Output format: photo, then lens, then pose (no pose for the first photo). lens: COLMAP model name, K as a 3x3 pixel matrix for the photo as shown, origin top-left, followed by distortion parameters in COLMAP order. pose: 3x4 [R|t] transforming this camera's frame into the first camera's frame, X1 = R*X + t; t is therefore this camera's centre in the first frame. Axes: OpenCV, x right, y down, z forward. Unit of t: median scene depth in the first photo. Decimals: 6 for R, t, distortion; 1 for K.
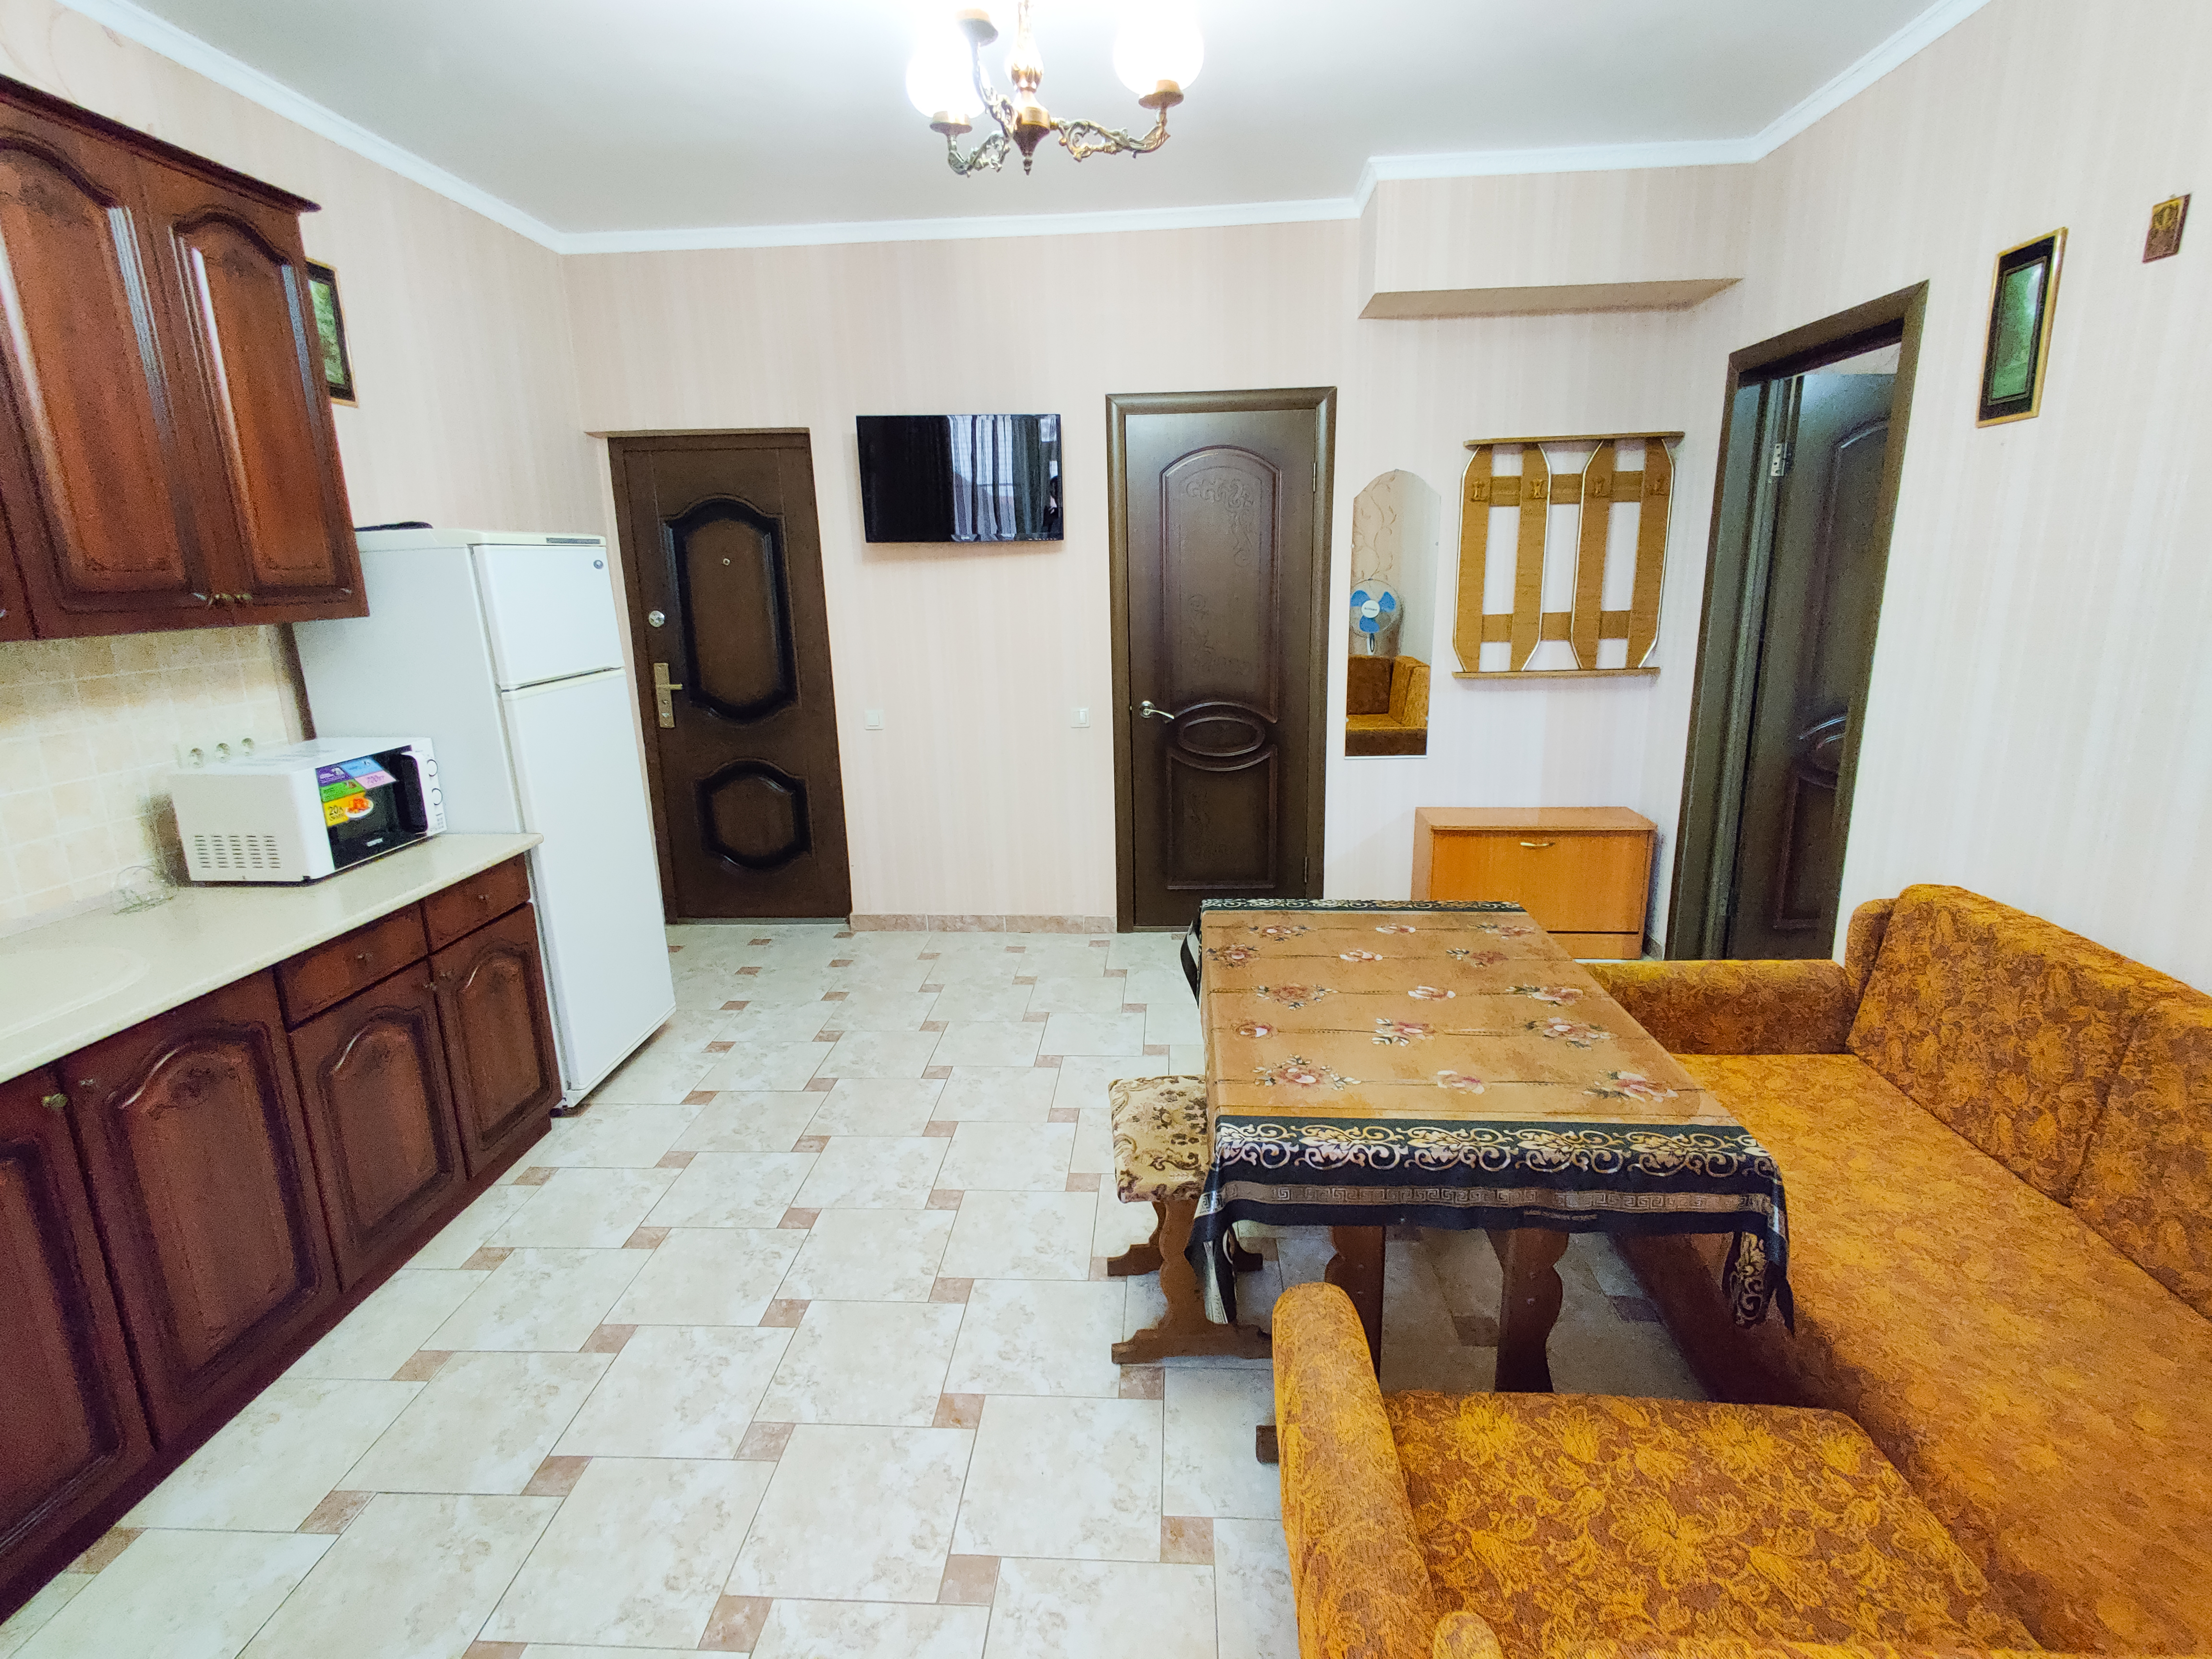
lens RADIAL K [[1082.3, 0, 1117.9], [0, 1082.3, 822.8], [0, 0, 1]] dist [0.013074, 0.000611]
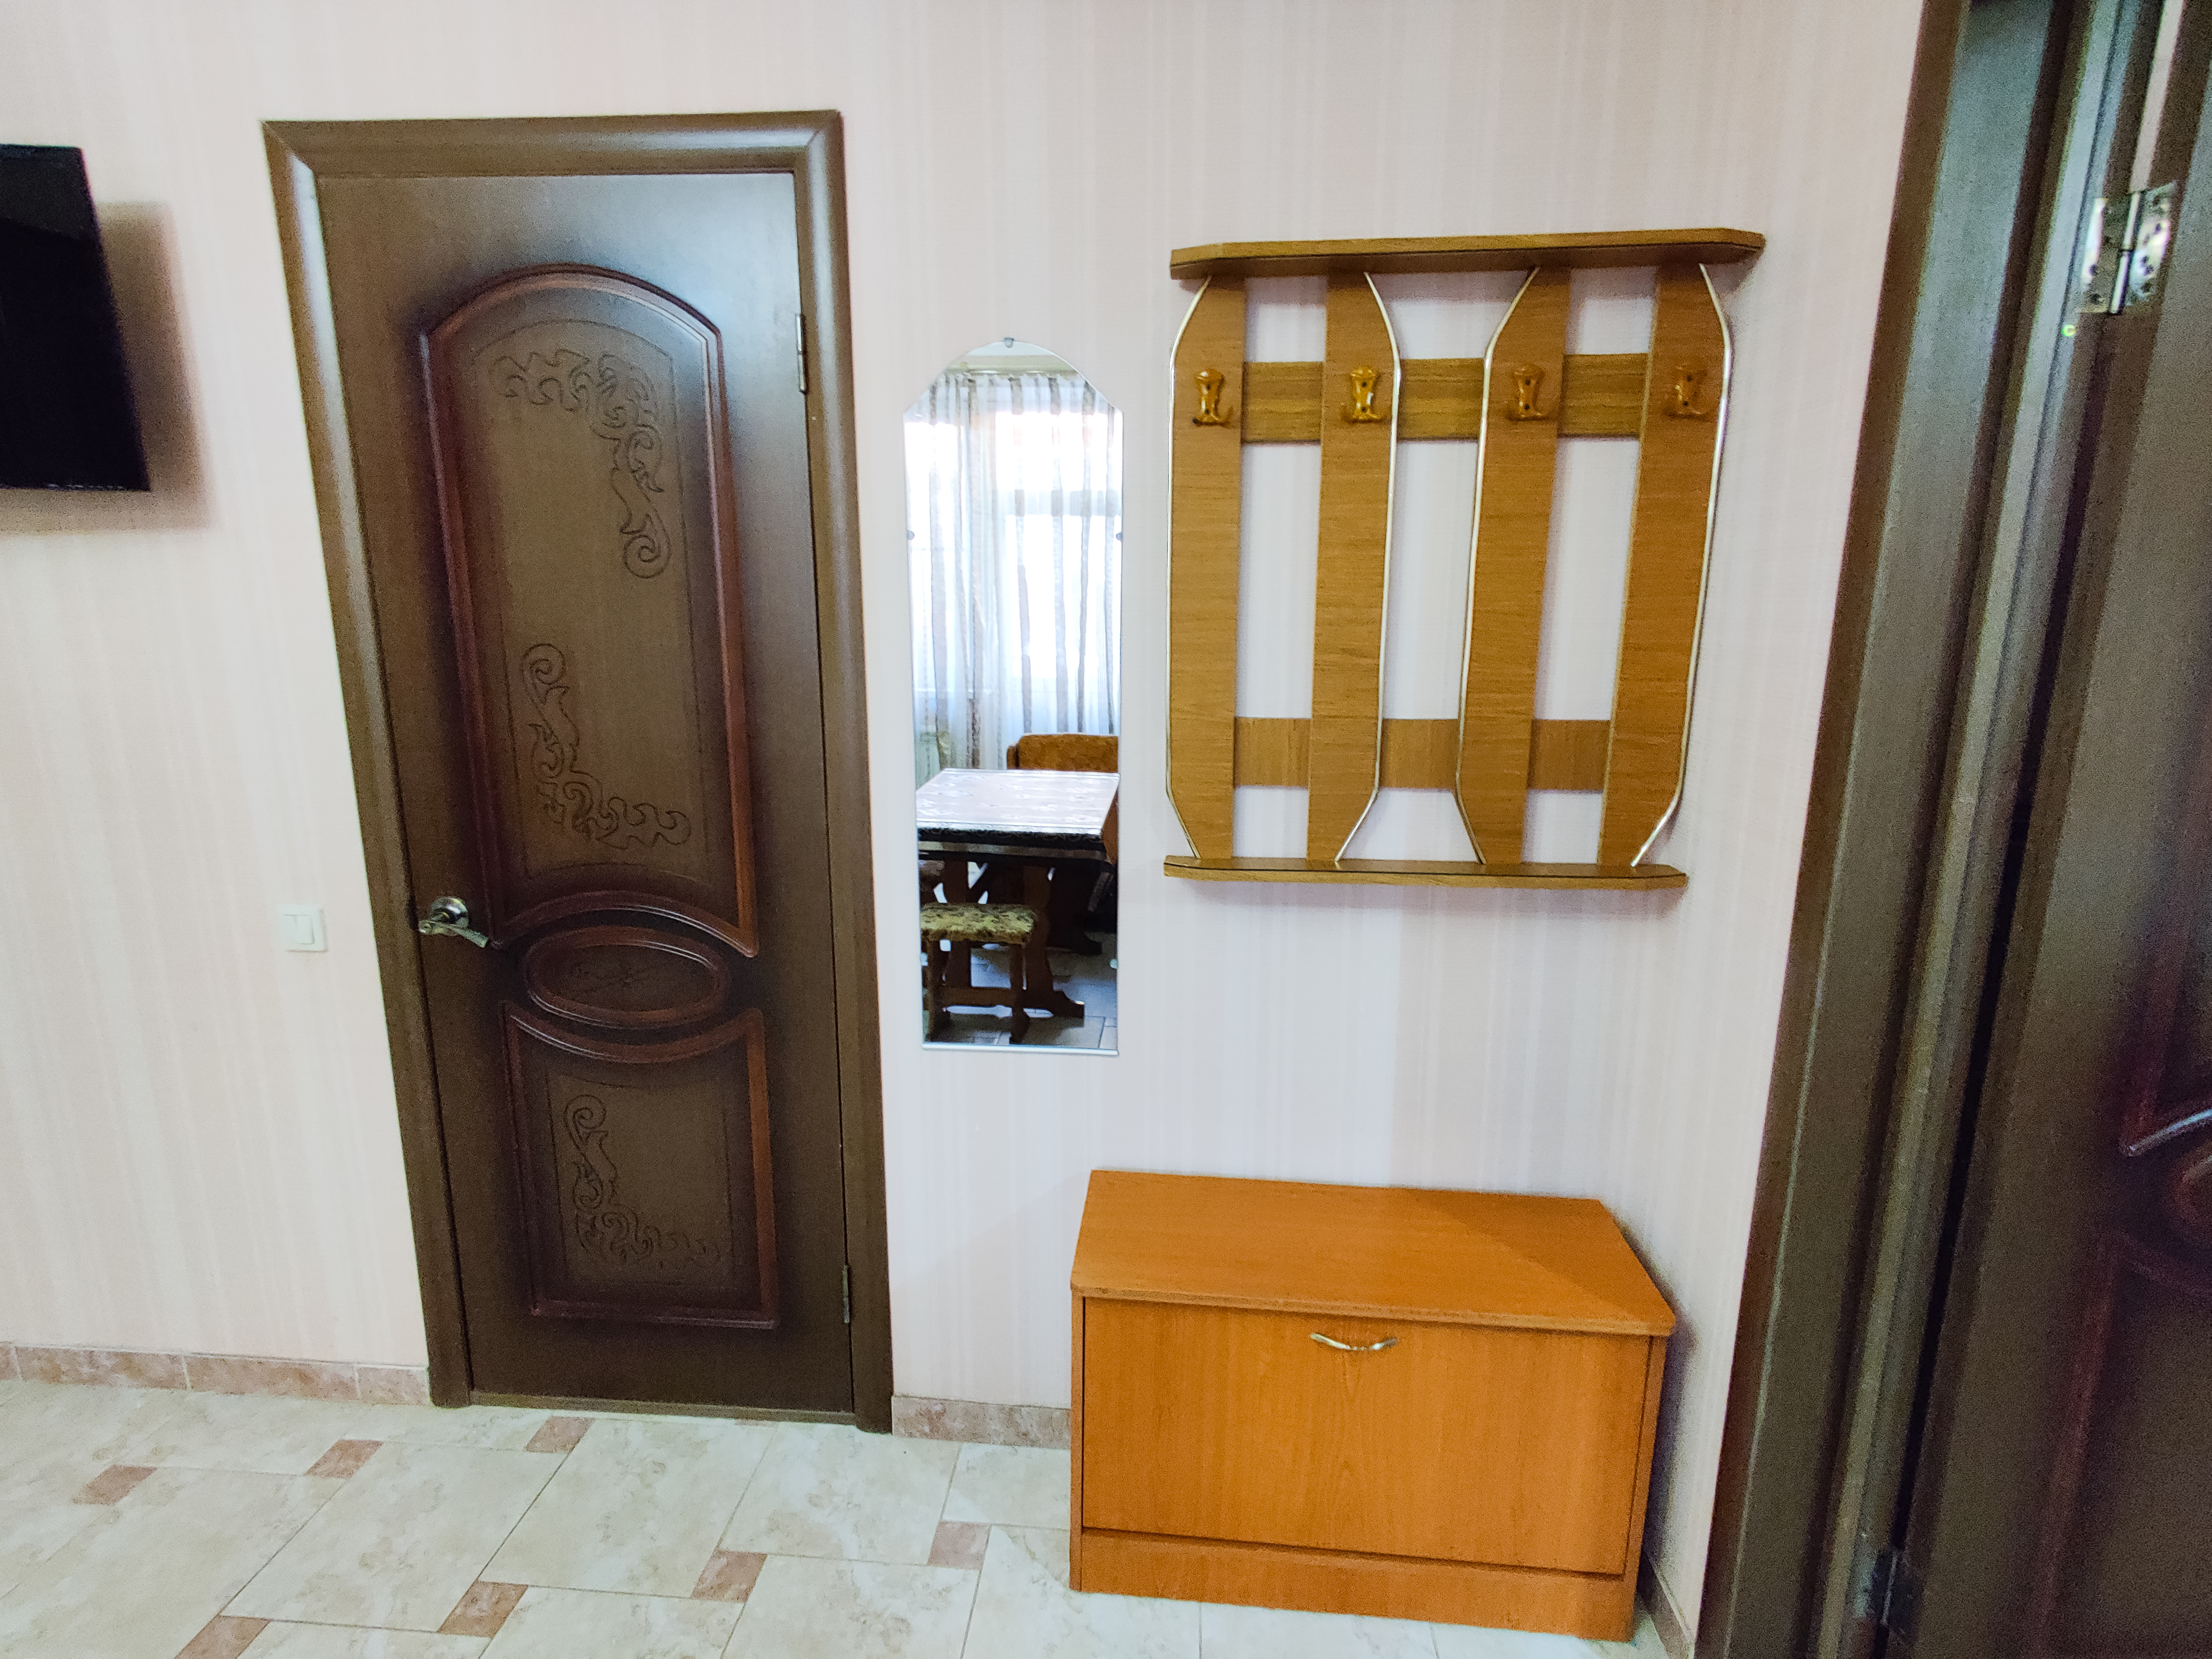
lens RADIAL K [[1082.3, 0, 1117.9], [0, 1082.3, 822.8], [0, 0, 1]] dist [0.013074, 0.000611]
pose [[0.999364, 0.032314, -0.015069, 0.300664], [-0.032892, 0.998665, -0.039825, -0.137049], [0.013762, 0.040295, 0.999093, 0.607221]]
